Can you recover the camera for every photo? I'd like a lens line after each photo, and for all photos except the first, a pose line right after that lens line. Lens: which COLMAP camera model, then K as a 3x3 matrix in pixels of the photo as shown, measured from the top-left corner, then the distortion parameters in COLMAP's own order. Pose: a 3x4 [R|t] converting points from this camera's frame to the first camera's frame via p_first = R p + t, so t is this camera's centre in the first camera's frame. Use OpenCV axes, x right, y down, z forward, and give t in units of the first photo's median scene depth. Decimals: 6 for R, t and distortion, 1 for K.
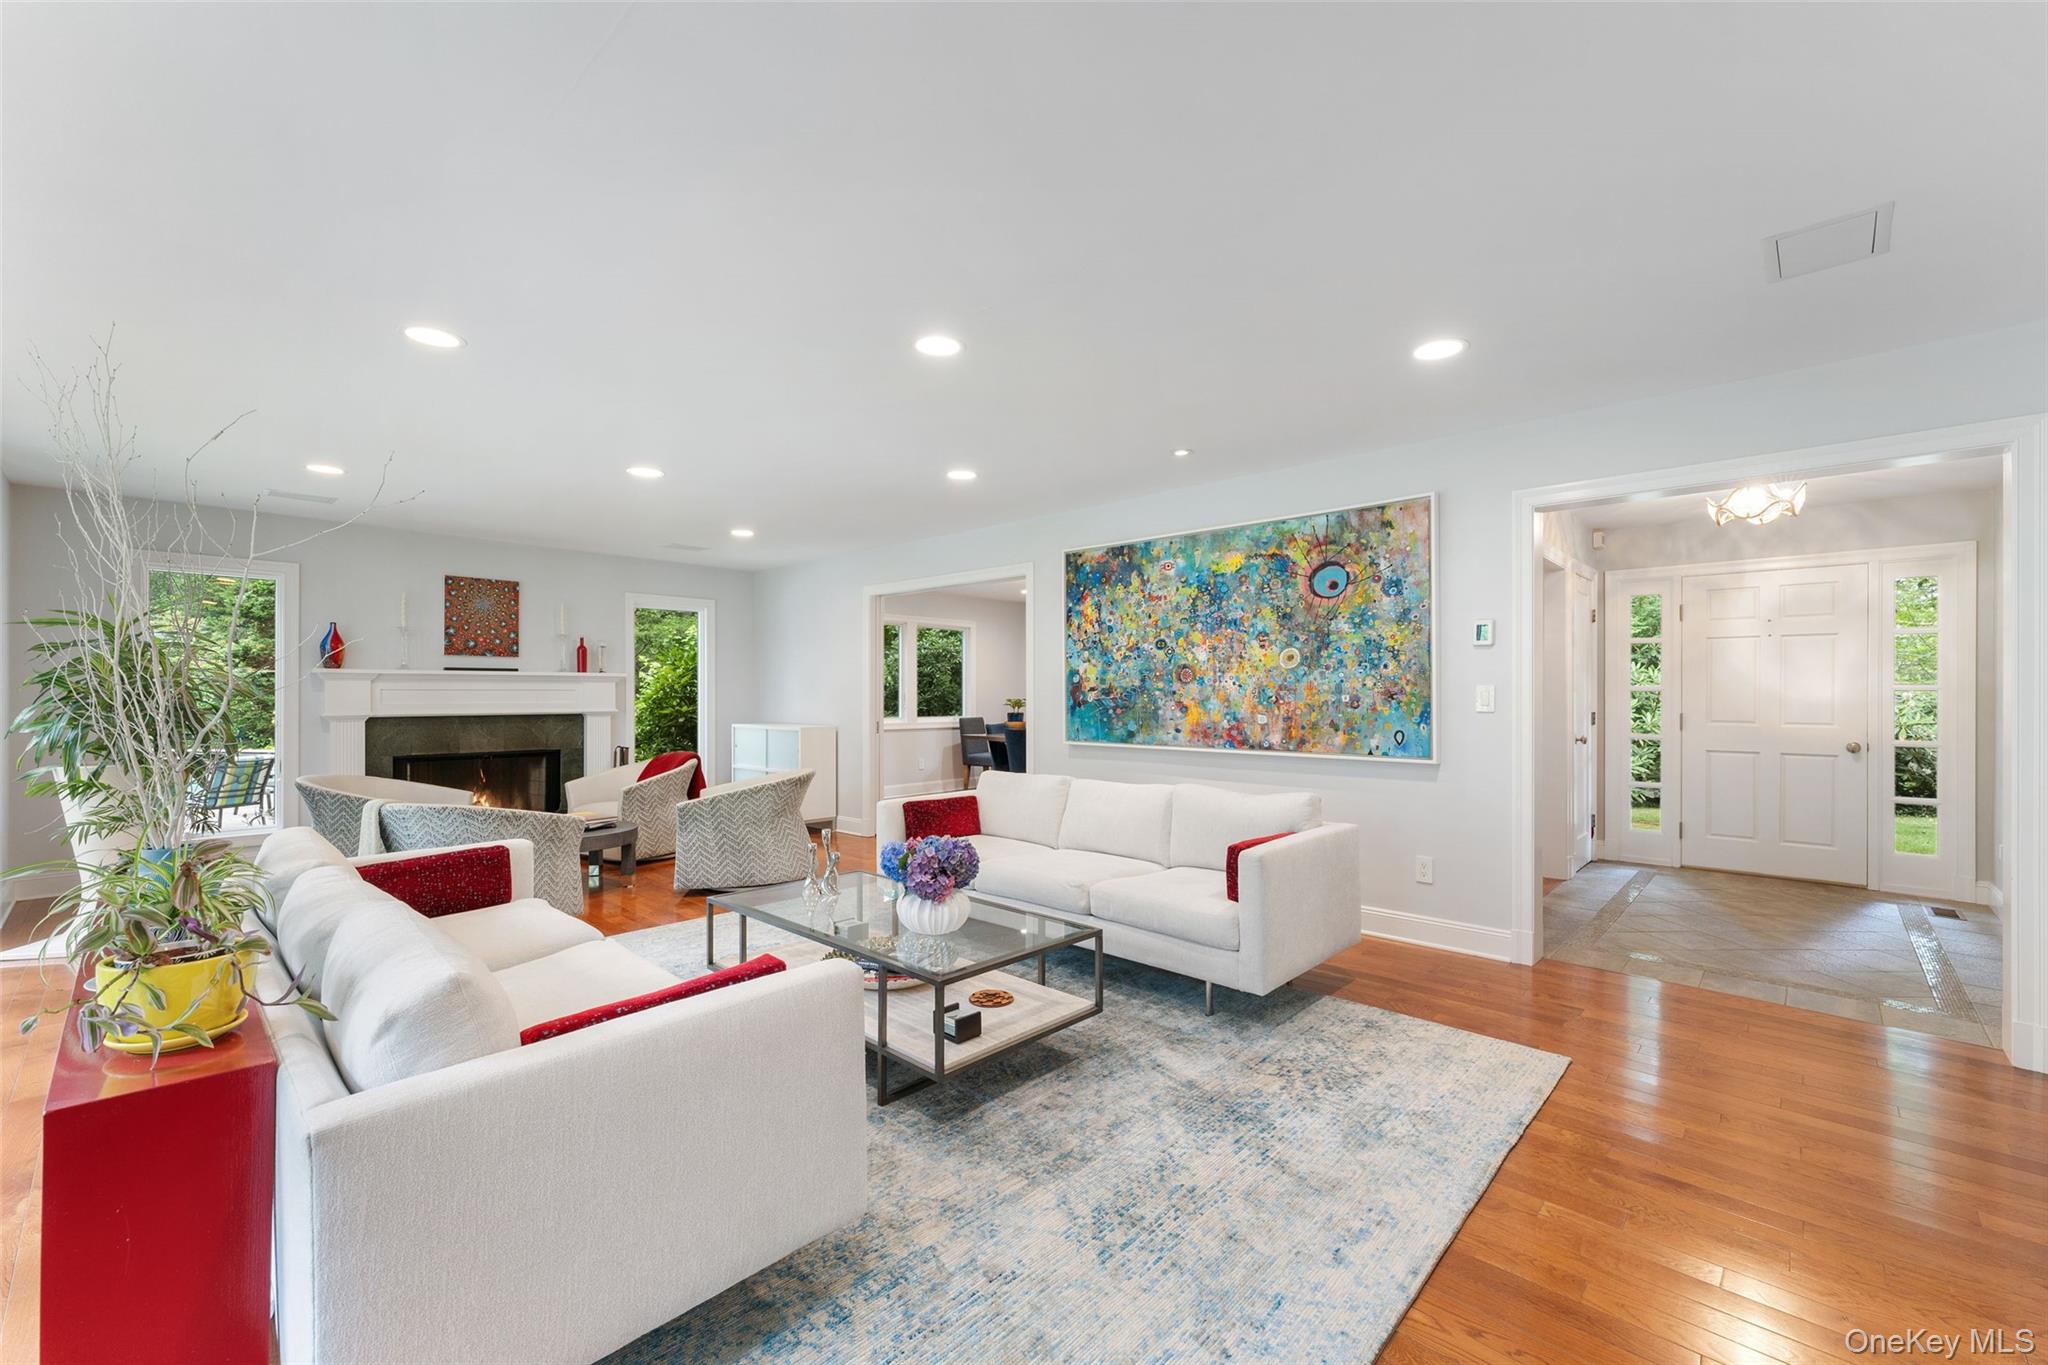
lens RADIAL K [[836.7, 0, 1011.1], [0, 836.7, 679.9], [0, 0, 1]] dist [-0.001116, 0.000184]
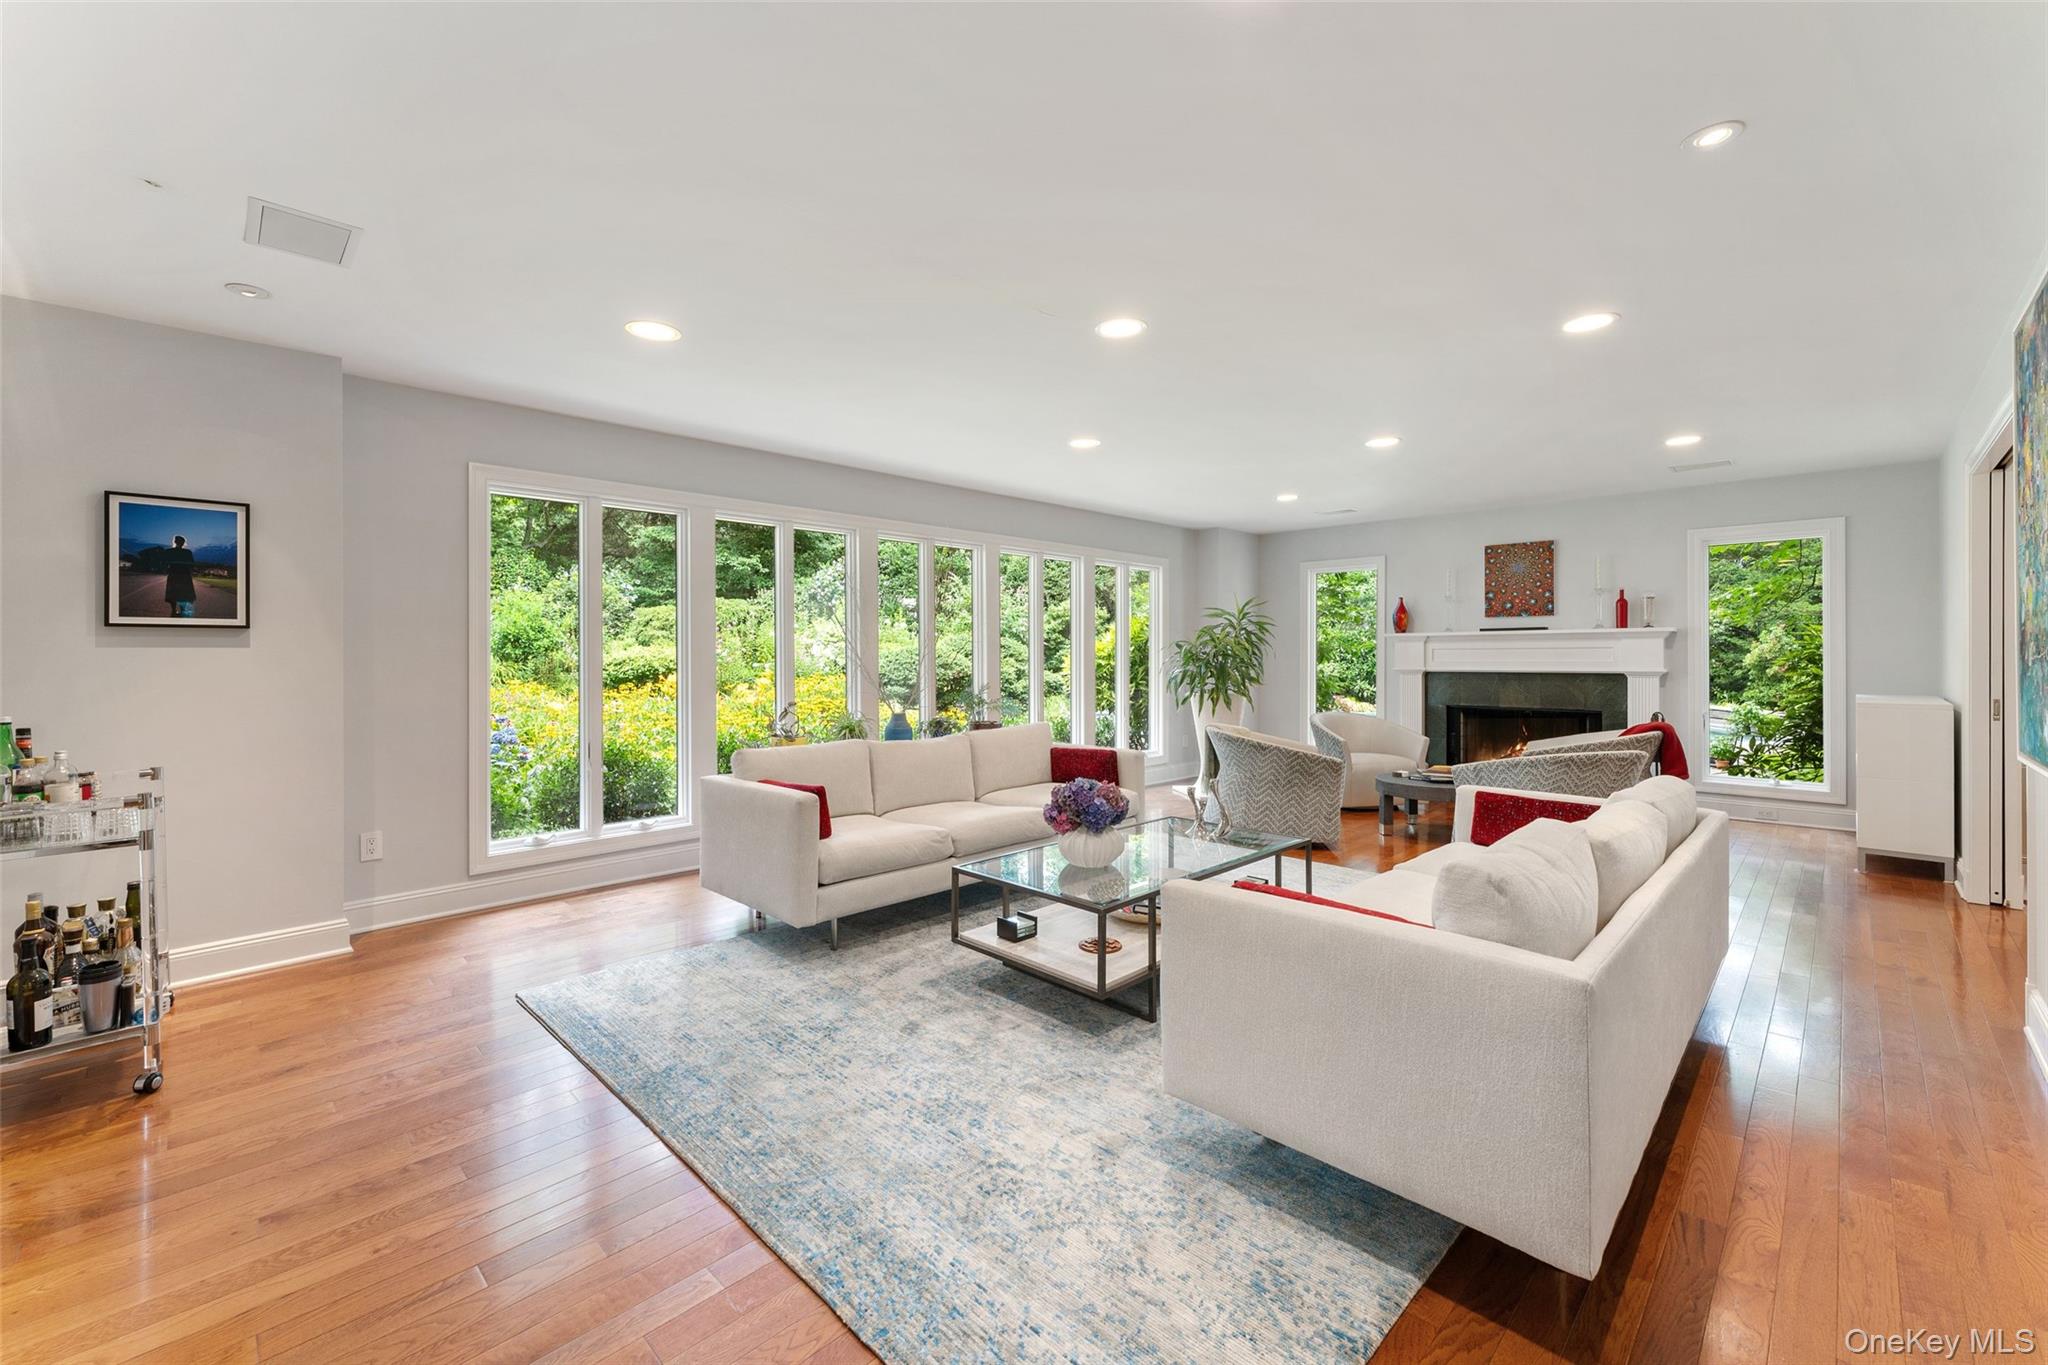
lens RADIAL K [[818.8, 0, 1023.1], [0, 818.8, 655.1], [0, 0, 1]] dist [-0.000276, -0.000027]
pose [[-0.008995, -0.000906, -0.999959, 0.414099], [0.017257, 0.999851, -0.001061, 0.010809], [0.999811, -0.017266, -0.008978, 0.385814]]
